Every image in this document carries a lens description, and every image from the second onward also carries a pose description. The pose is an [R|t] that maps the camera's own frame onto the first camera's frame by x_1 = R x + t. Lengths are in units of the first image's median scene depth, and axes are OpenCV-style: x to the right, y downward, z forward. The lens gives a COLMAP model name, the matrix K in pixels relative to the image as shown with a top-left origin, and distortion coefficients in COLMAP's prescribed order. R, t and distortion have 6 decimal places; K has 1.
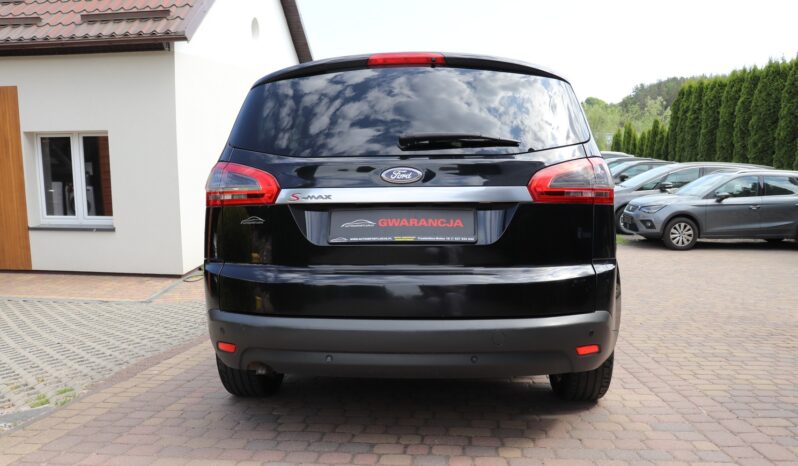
lens RADIAL K [[654.1, 0, 394.8], [0, 654.1, 228.3], [0, 0, 1]] dist [-0.157308, 0.111159]
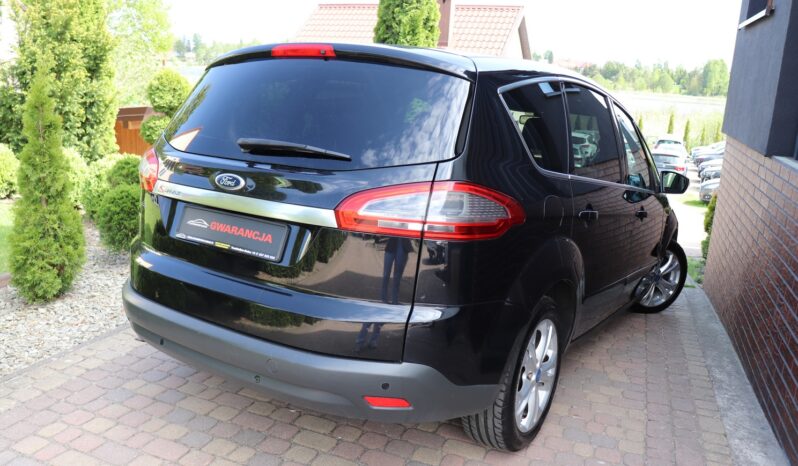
lens RADIAL K [[654.1, 0, 400.2], [0, 654.1, 234.3], [0, 0, 1]] dist [-0.157308, 0.111159]
pose [[0.873487, 0.158372, -0.460368, 0.651145], [-0.096004, 0.983075, 0.156035, -0.167568], [0.477288, -0.092097, 0.873907, 0.235830]]
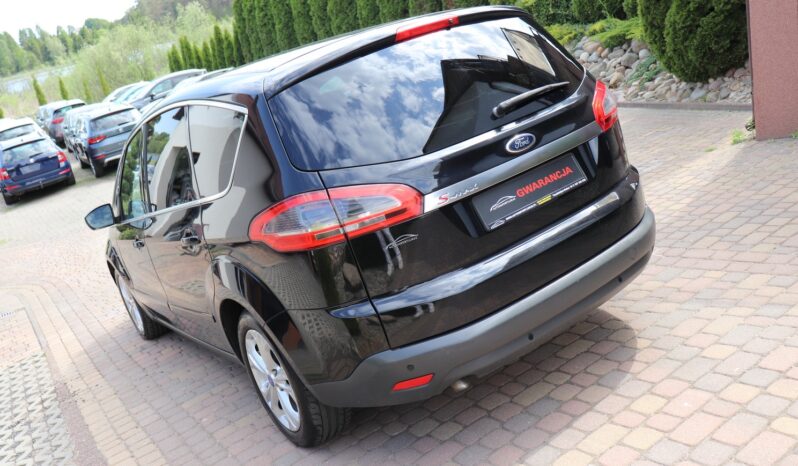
lens RADIAL K [[698.1, 0, 397.0], [0, 698.1, 227.9], [0, 0, 1]] dist [-0.088302, 0.000248]
pose [[0.755545, -0.358539, 0.548271, -0.716587], [0.297379, 0.933444, 0.200618, -0.214606], [-0.583710, 0.011468, 0.811881, 0.217863]]
